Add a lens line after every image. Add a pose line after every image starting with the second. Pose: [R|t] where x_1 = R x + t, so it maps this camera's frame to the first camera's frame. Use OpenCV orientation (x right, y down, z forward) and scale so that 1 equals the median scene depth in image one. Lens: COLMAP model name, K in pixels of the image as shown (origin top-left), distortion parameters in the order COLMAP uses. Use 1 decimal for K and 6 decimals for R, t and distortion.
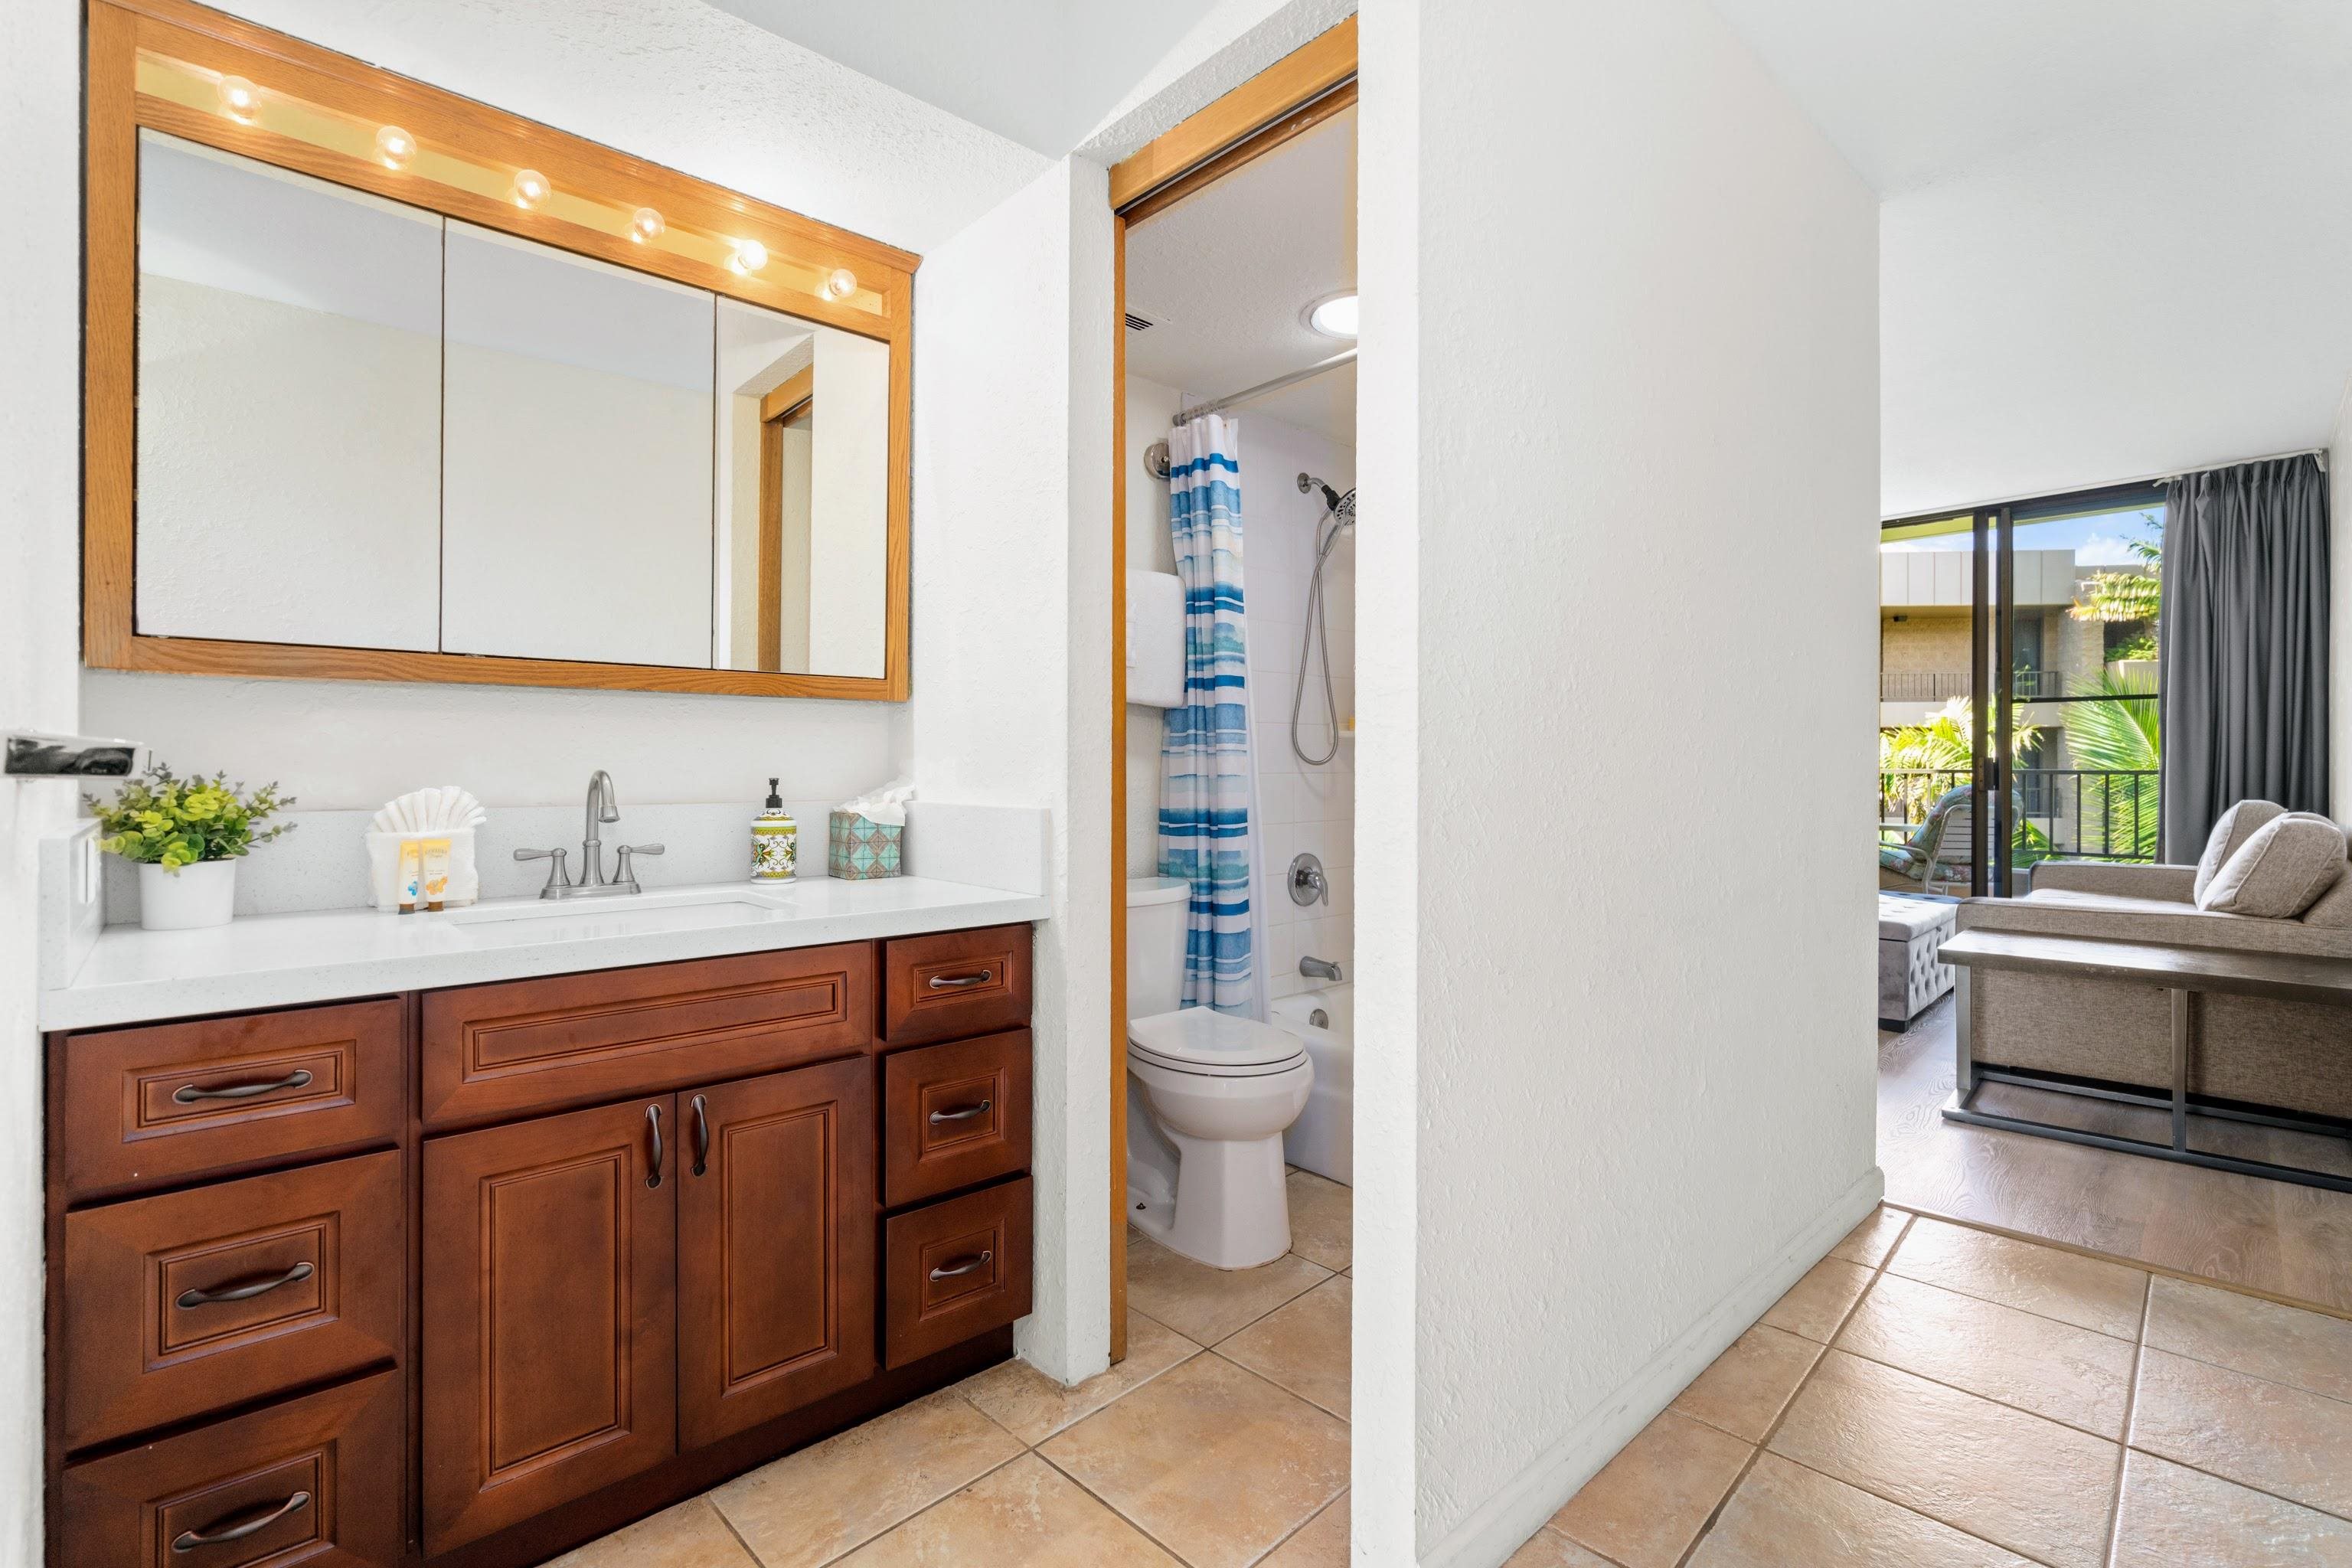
lens RADIAL K [[1124.0, 0, 1175.0], [0, 1124.0, 772.9], [0, 0, 1]] dist [0.002562, 0.000580]
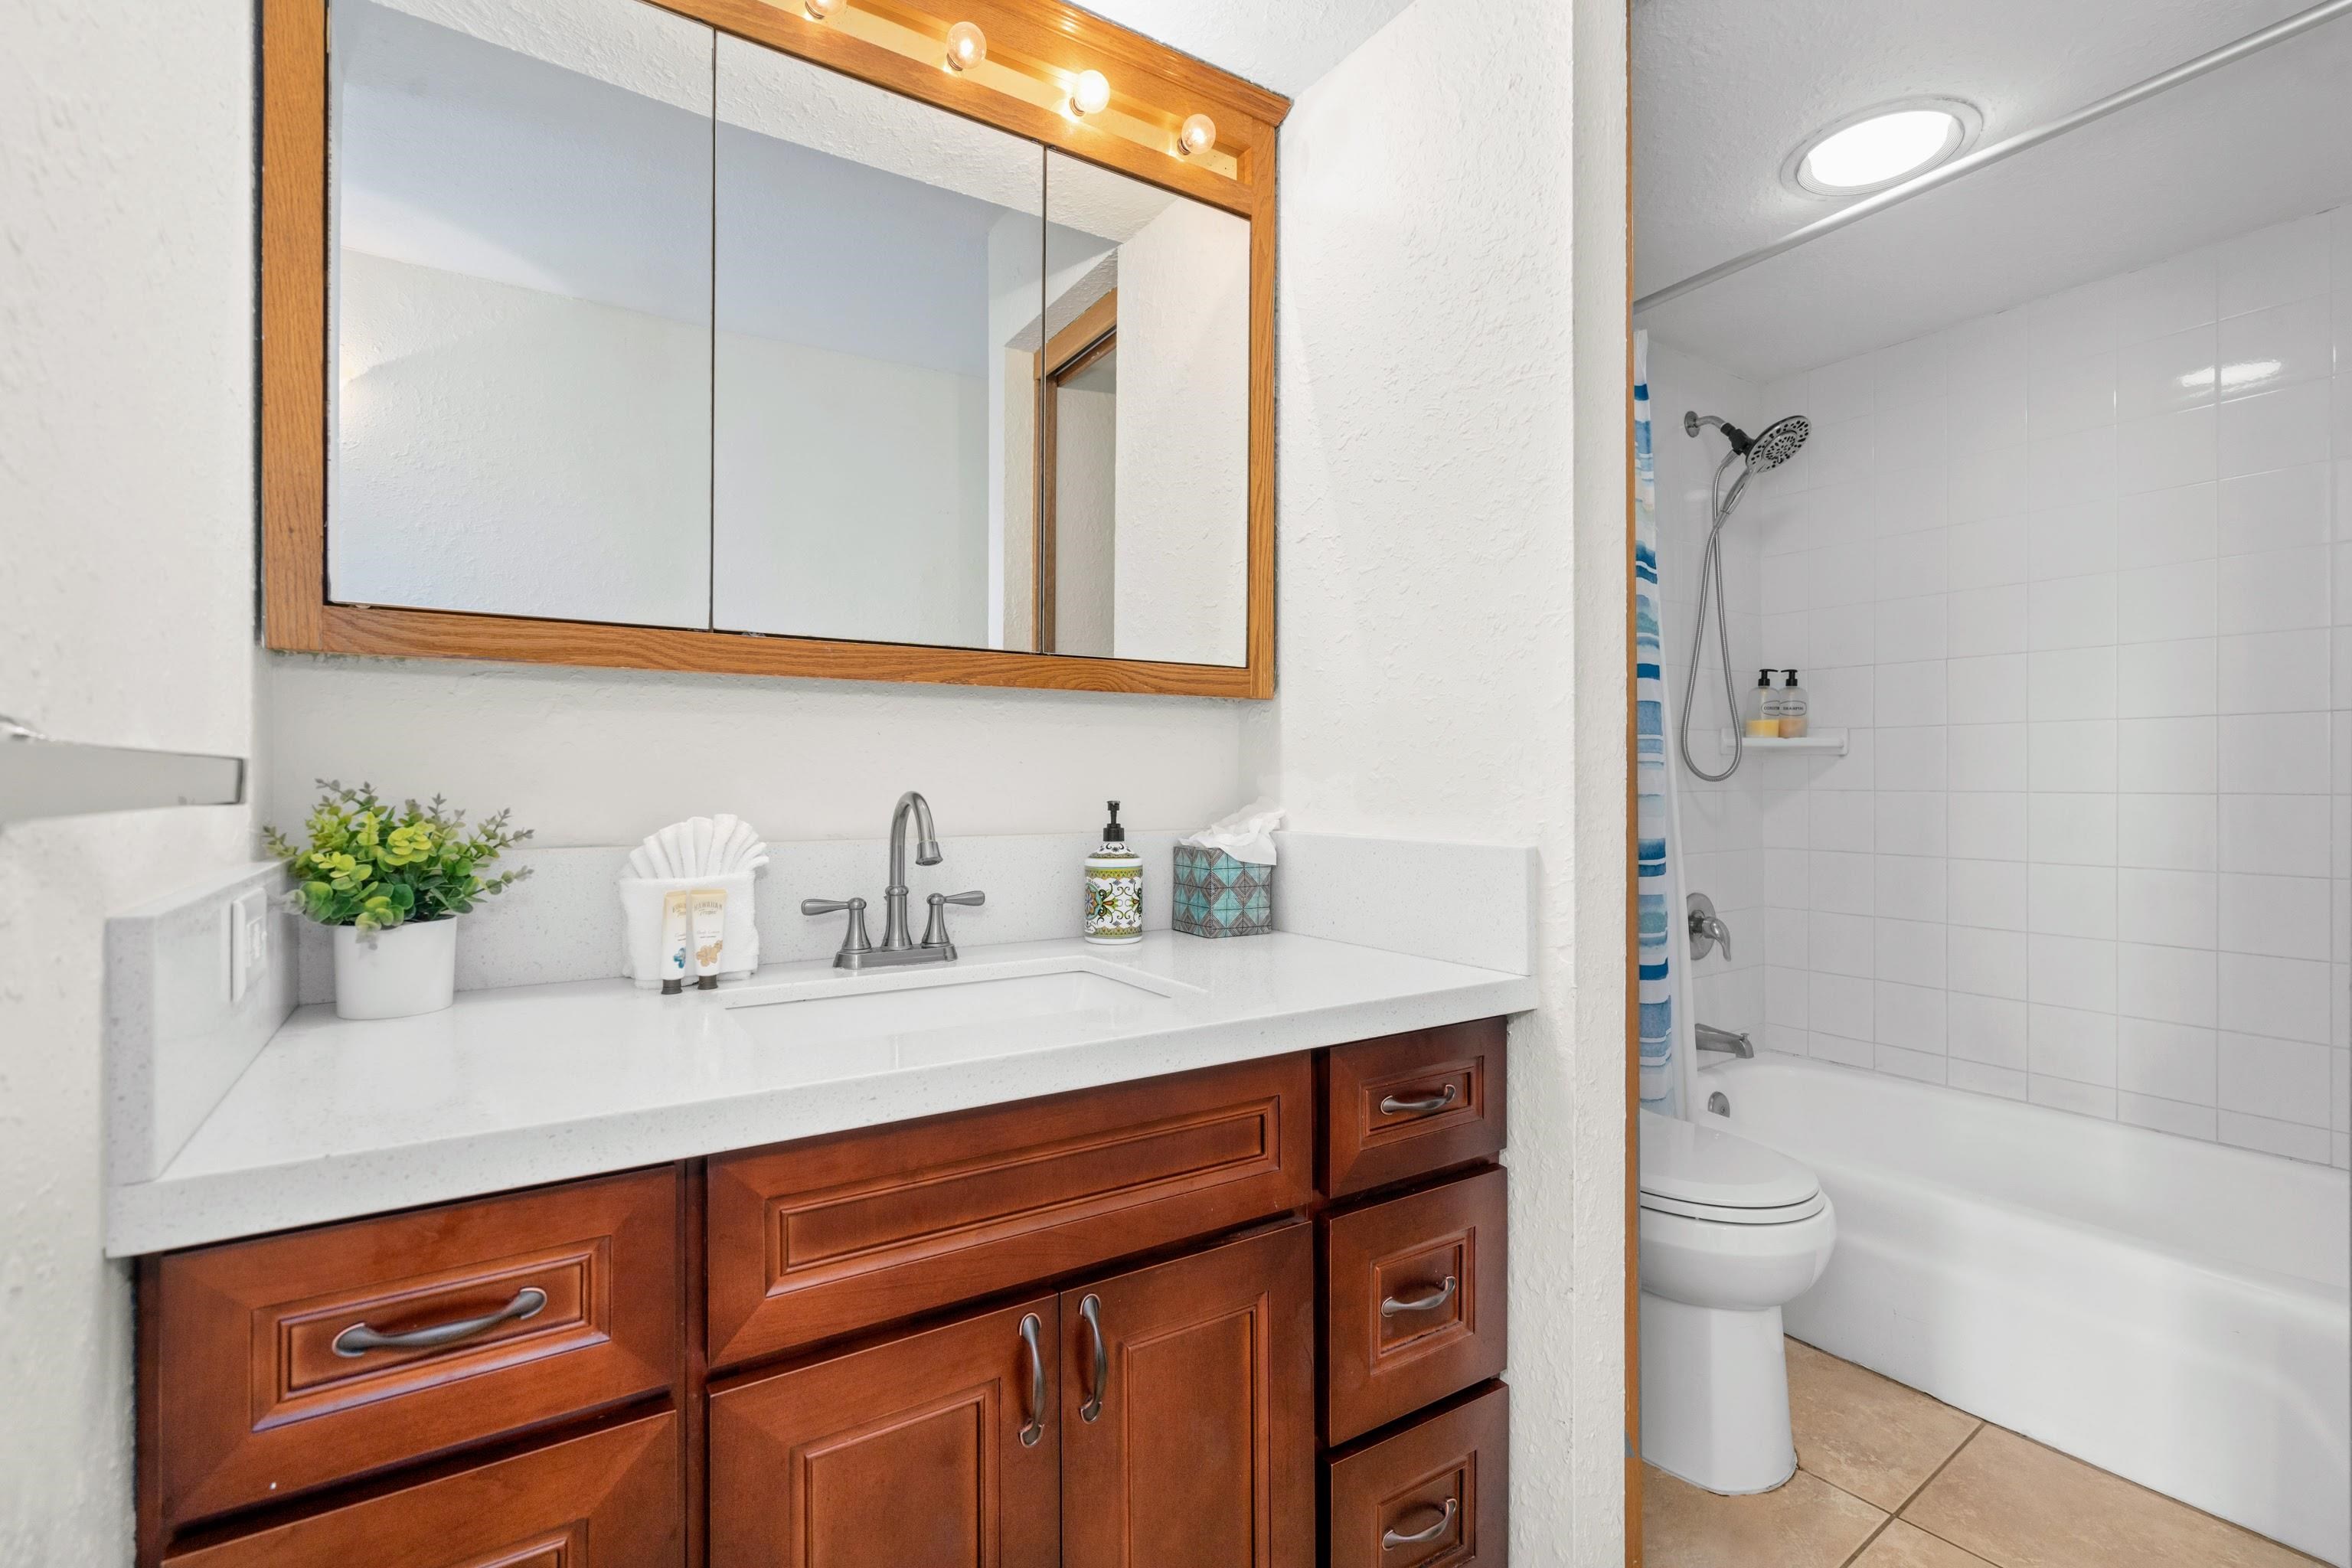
lens RADIAL K [[1118.7, 0, 1170.8], [0, 1118.7, 793.1], [0, 0, 1]] dist [-0.001258, 0.000458]
pose [[0.987240, -0.001846, -0.159228, -0.243712], [0.002230, 0.999995, 0.002233, -0.002648], [0.159223, -0.002559, 0.987239, 0.332103]]
